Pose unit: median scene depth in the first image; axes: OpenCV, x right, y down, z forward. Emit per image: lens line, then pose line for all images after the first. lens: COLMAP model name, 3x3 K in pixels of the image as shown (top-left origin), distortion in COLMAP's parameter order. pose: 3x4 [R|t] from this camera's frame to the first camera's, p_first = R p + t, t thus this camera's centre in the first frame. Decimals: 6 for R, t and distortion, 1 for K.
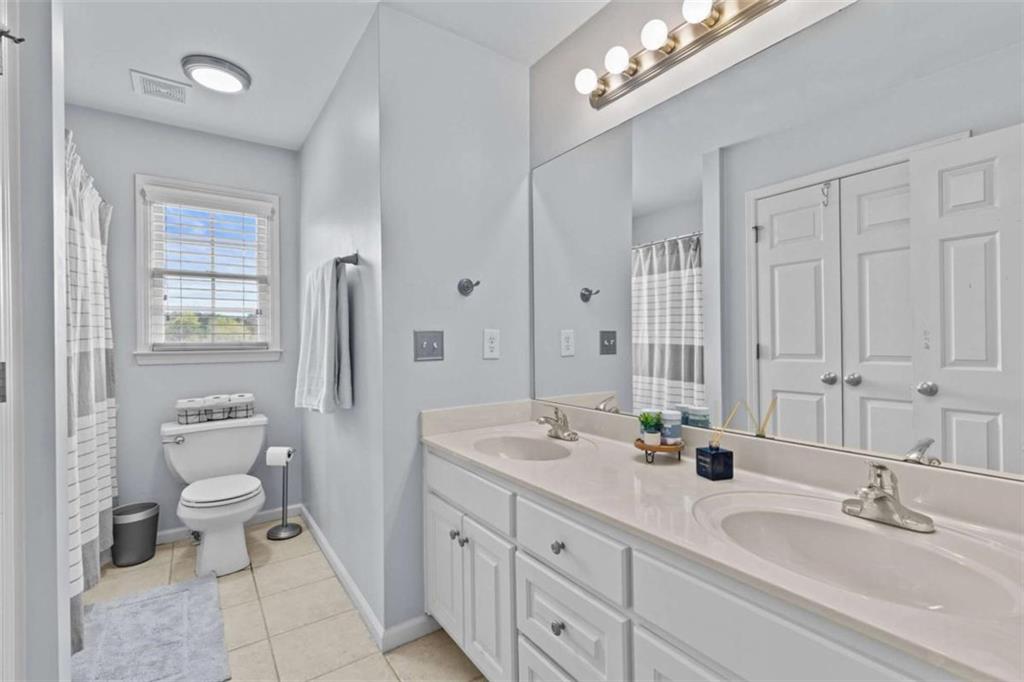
lens RADIAL K [[460.9, 0, 513.1], [0, 460.9, 341.1], [0, 0, 1]] dist [0.001932, 0.000295]
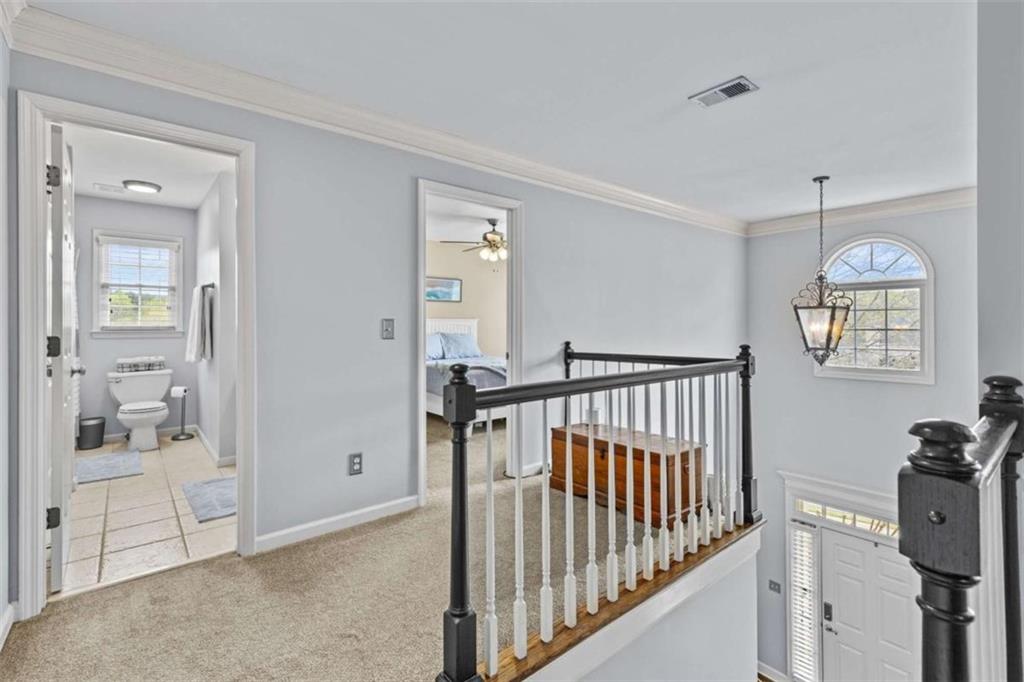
lens RADIAL K [[460.9, 0, 504.5], [0, 460.9, 322.0], [0, 0, 1]] dist [0.001932, 0.000295]
pose [[0.996559, 0.006926, 0.082598, 0.579242], [-0.006416, 0.999959, -0.006442, -0.009496], [-0.082639, 0.005889, 0.996562, -0.849354]]
